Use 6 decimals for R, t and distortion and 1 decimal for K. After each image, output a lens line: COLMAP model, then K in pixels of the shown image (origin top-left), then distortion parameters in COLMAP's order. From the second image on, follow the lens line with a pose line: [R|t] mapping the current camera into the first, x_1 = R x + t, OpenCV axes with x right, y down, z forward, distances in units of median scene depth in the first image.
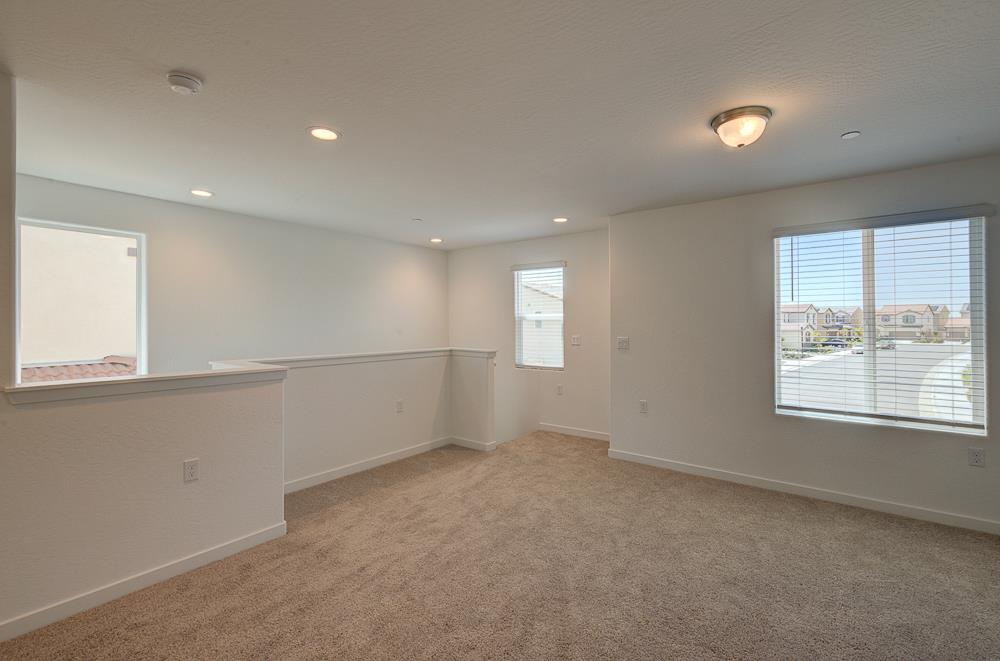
lens RADIAL K [[430.5, 0, 507.3], [0, 430.5, 325.8], [0, 0, 1]] dist [-0.002609, -0.000344]
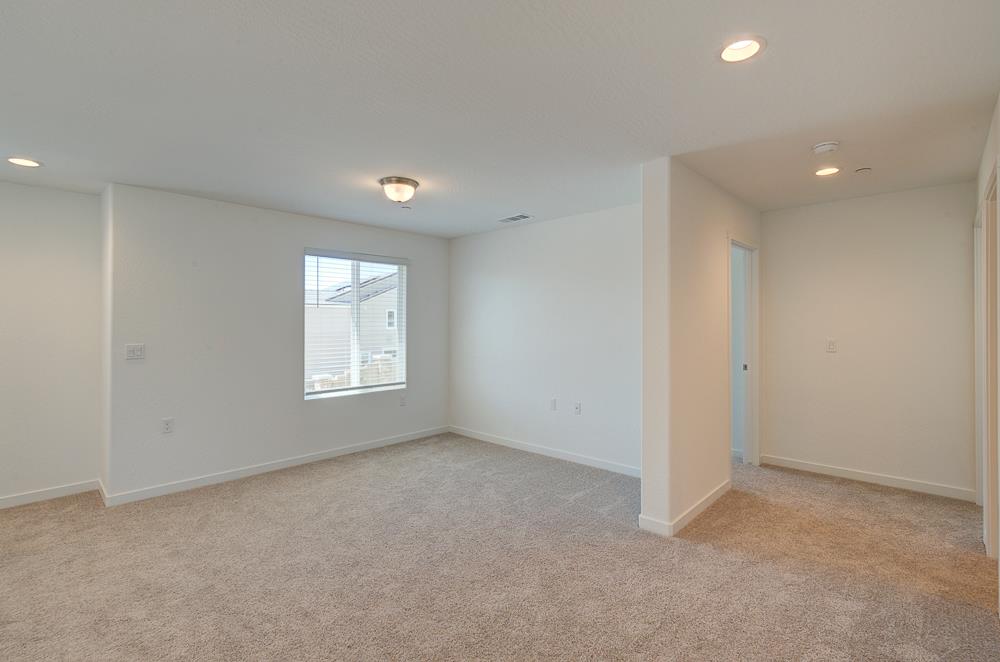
lens RADIAL K [[456.5, 0, 507.2], [0, 456.5, 328.8], [0, 0, 1]] dist [-0.000067, -0.000074]
pose [[0.105515, -0.008894, 0.994378, -0.606433], [0.008610, 0.999931, 0.008030, -0.001587], [-0.994380, 0.007714, 0.105585, 0.303678]]
